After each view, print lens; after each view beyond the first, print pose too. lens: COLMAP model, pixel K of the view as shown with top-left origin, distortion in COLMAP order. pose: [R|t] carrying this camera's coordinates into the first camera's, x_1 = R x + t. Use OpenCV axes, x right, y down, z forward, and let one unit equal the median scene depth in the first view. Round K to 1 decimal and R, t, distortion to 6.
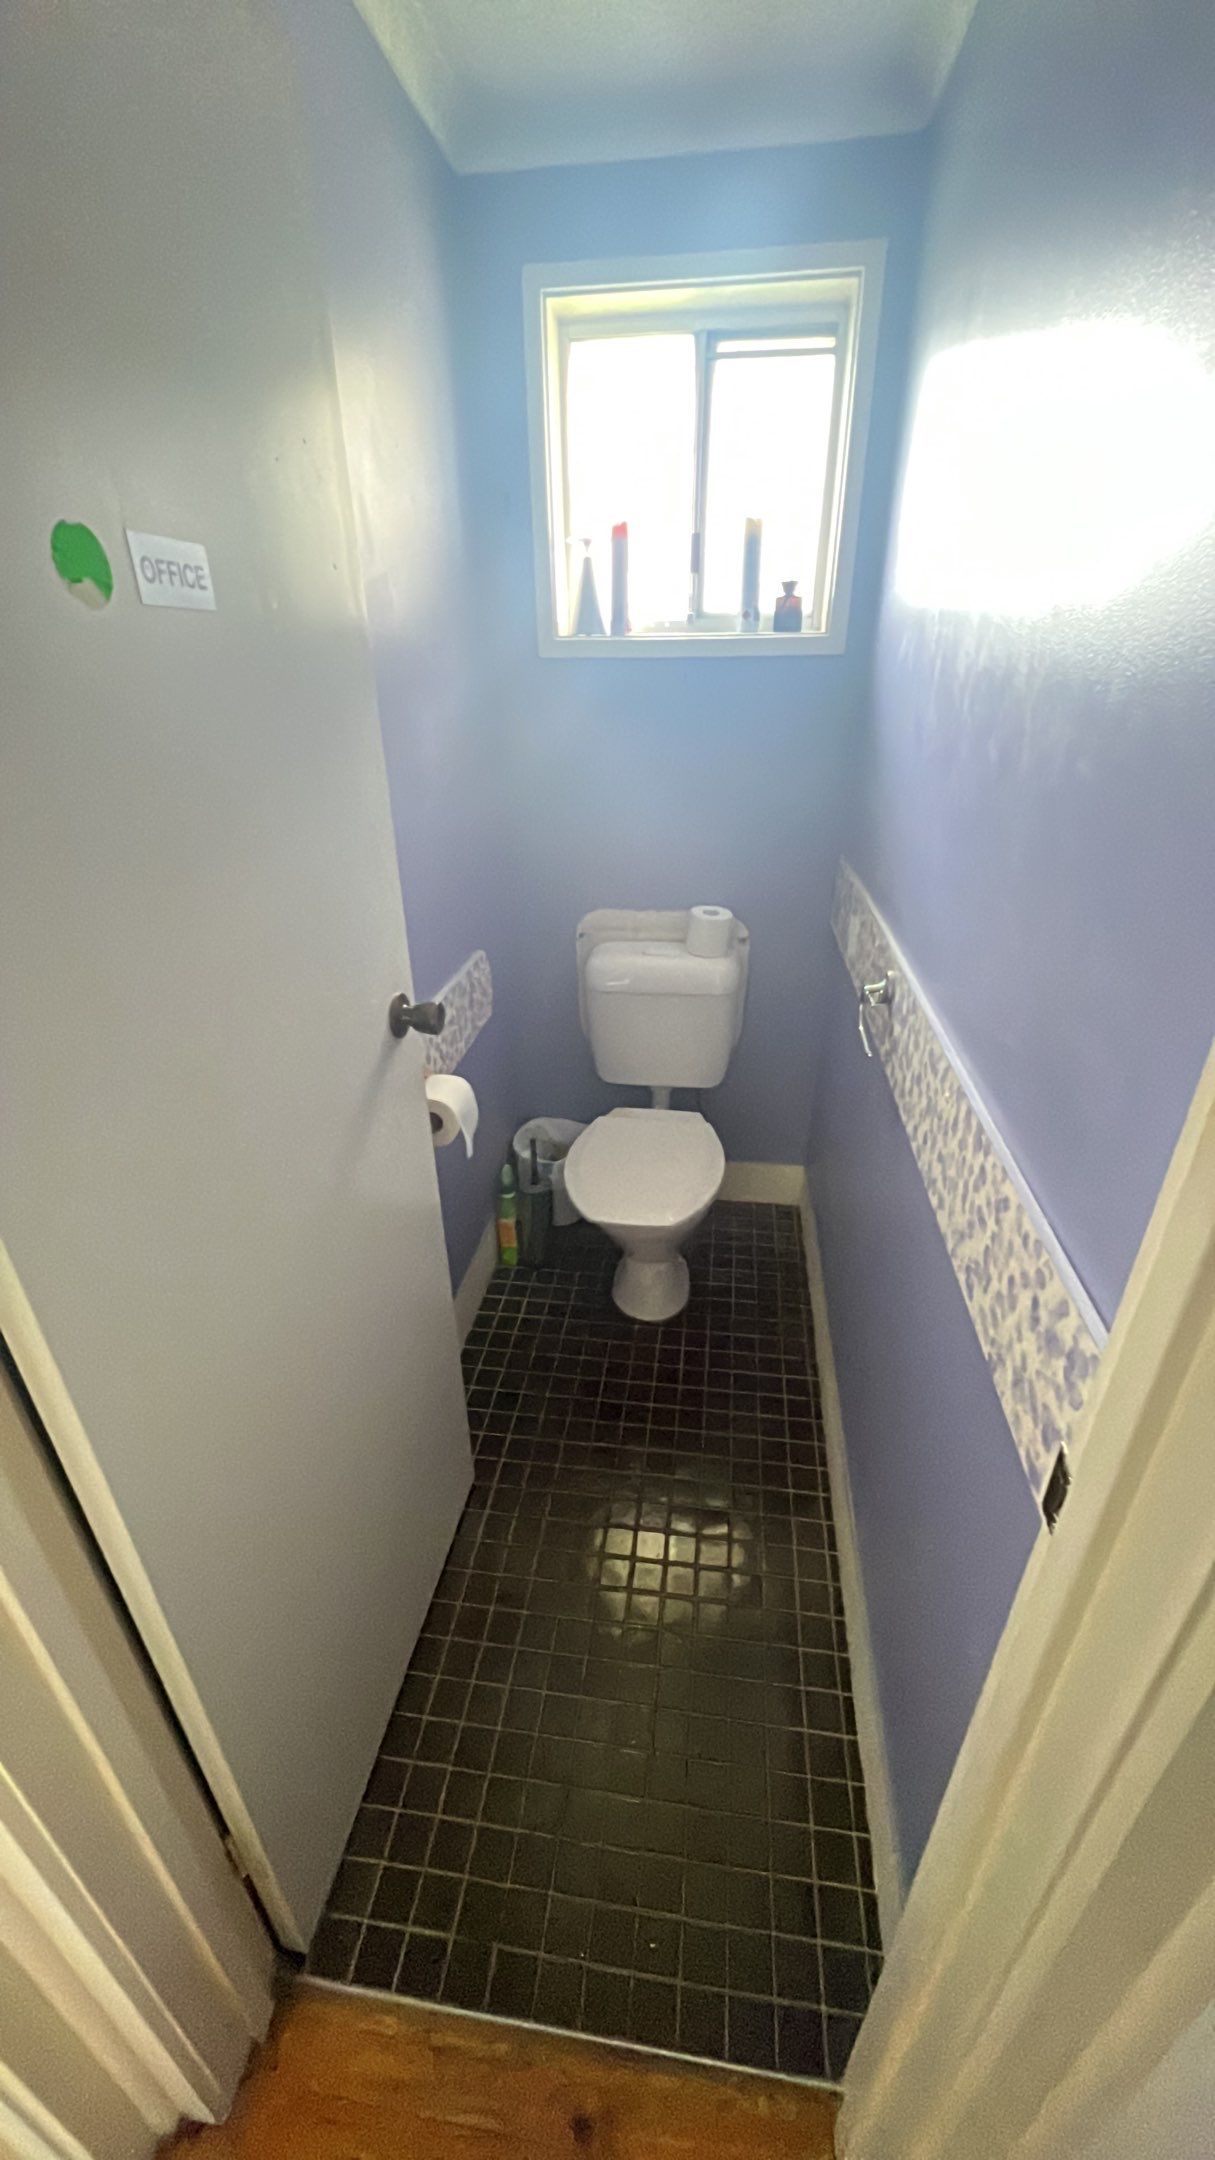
lens RADIAL K [[826.6, 0, 607.5], [0, 826.6, 1080.0], [0, 0, 1]] dist [-0.000562, -0.000049]
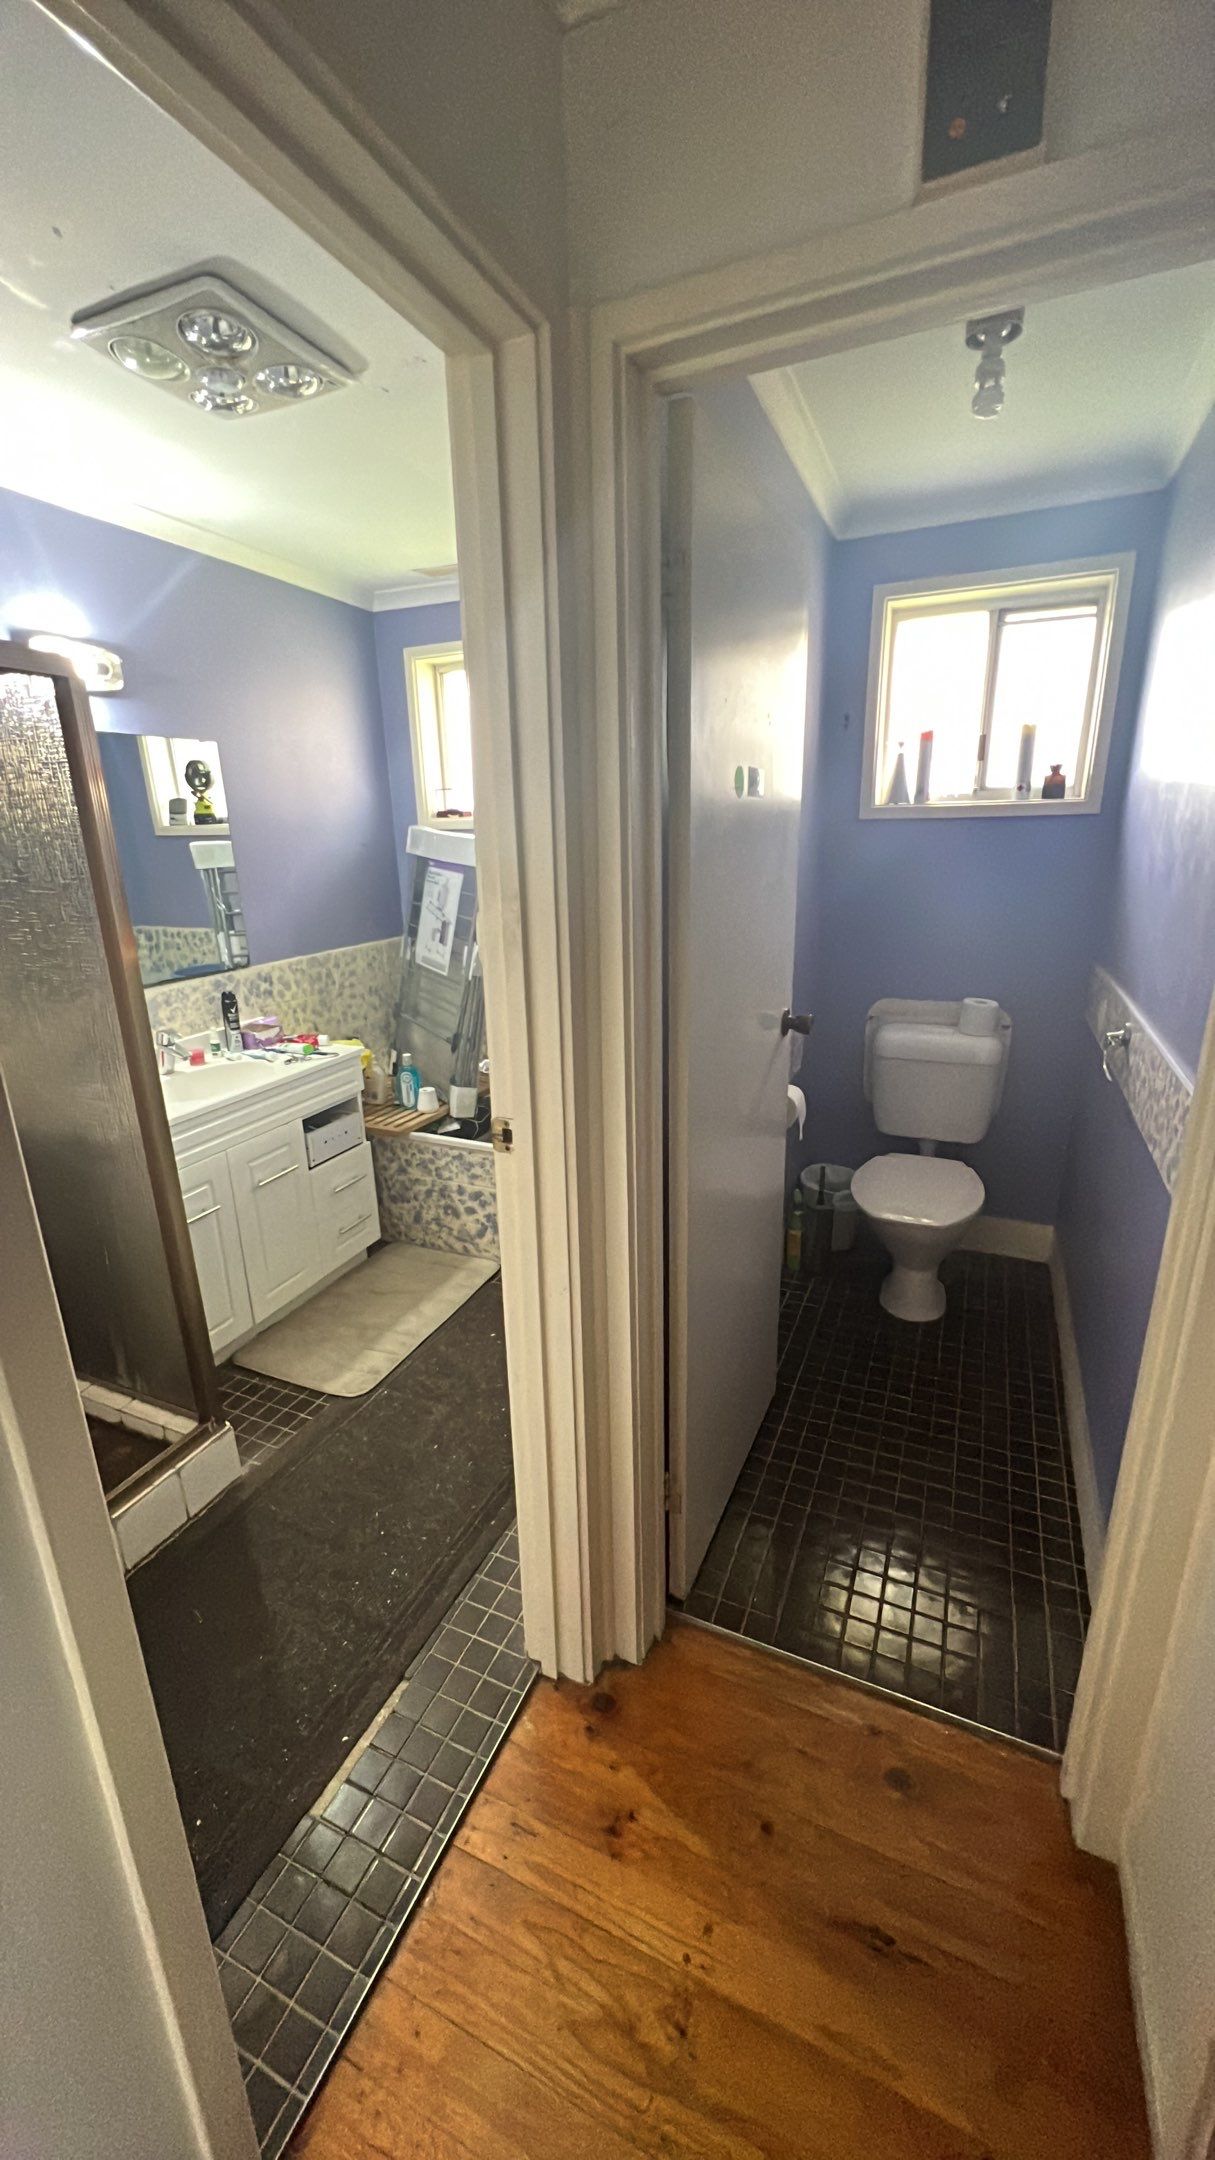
lens RADIAL K [[826.6, 0, 607.5], [0, 826.6, 1080.0], [0, 0, 1]] dist [-0.000562, -0.000049]
pose [[0.961167, 0.069934, -0.266960, -0.089624], [-0.114709, 0.981075, -0.155995, 0.202417], [0.250998, 0.180560, 0.950998, -0.383735]]
